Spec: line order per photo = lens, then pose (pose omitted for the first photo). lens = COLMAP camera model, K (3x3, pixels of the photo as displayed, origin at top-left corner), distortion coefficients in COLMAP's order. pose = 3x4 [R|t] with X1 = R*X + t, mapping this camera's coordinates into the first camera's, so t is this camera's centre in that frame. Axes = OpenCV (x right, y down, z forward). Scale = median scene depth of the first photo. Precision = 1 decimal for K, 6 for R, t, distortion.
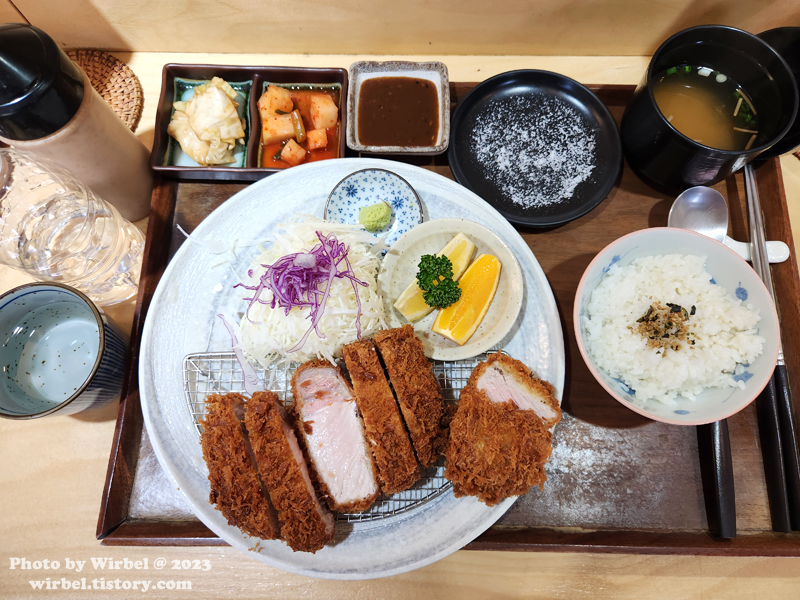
lens RADIAL K [[538.4, 0, 400.0], [0, 538.4, 300.0], [0, 0, 1]] dist [0.003521, -0.001777]
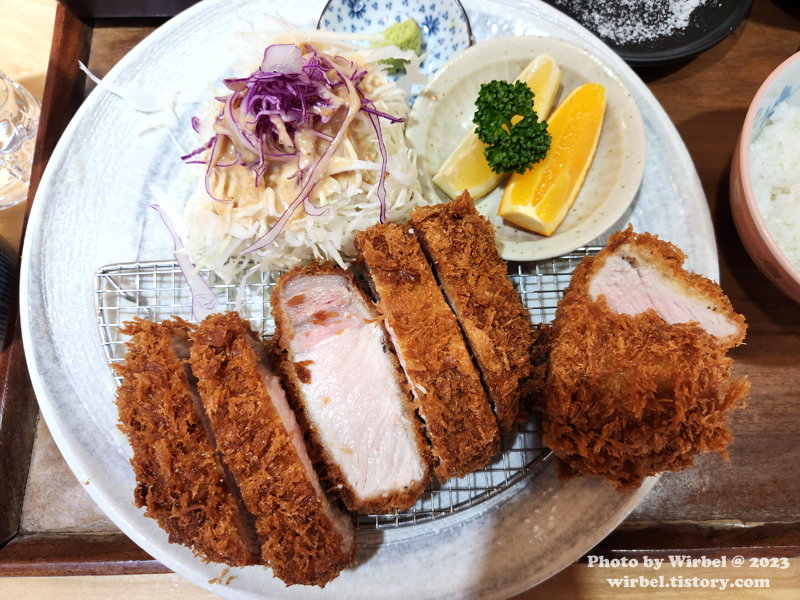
lens RADIAL K [[569.1, 0, 400.0], [0, 569.1, 300.0], [0, 0, 1]] dist [0.002925, -0.045998]
pose [[0.999357, -0.033879, 0.011716, -0.069266], [0.033464, 0.998861, 0.034008, 0.139481], [-0.012854, -0.033594, 0.999353, 0.380424]]
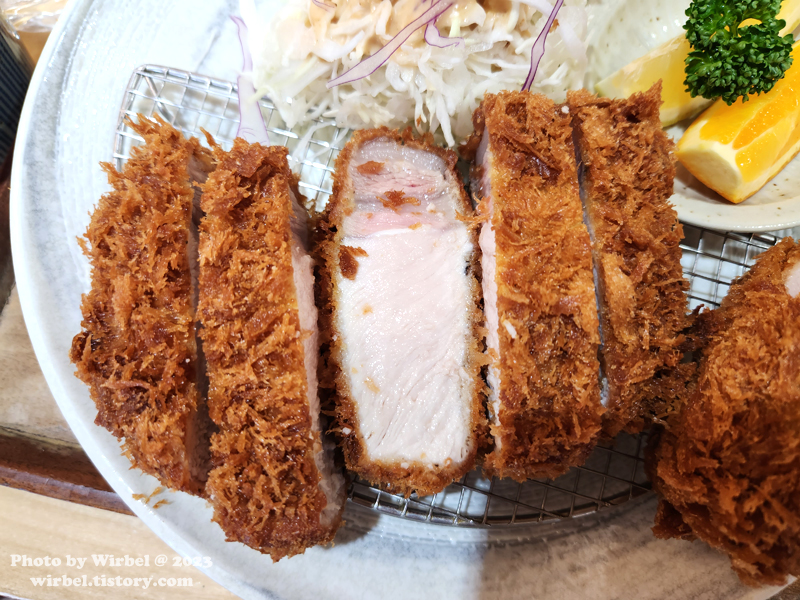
lens RADIAL K [[569.1, 0, 400.0], [0, 569.1, 300.0], [0, 0, 1]] dist [0.002925, -0.045998]
pose [[0.954795, 0.286841, -0.078037, -0.089412], [-0.283652, 0.957649, 0.049503, 0.228579], [0.088932, -0.025130, 0.995721, 0.562798]]
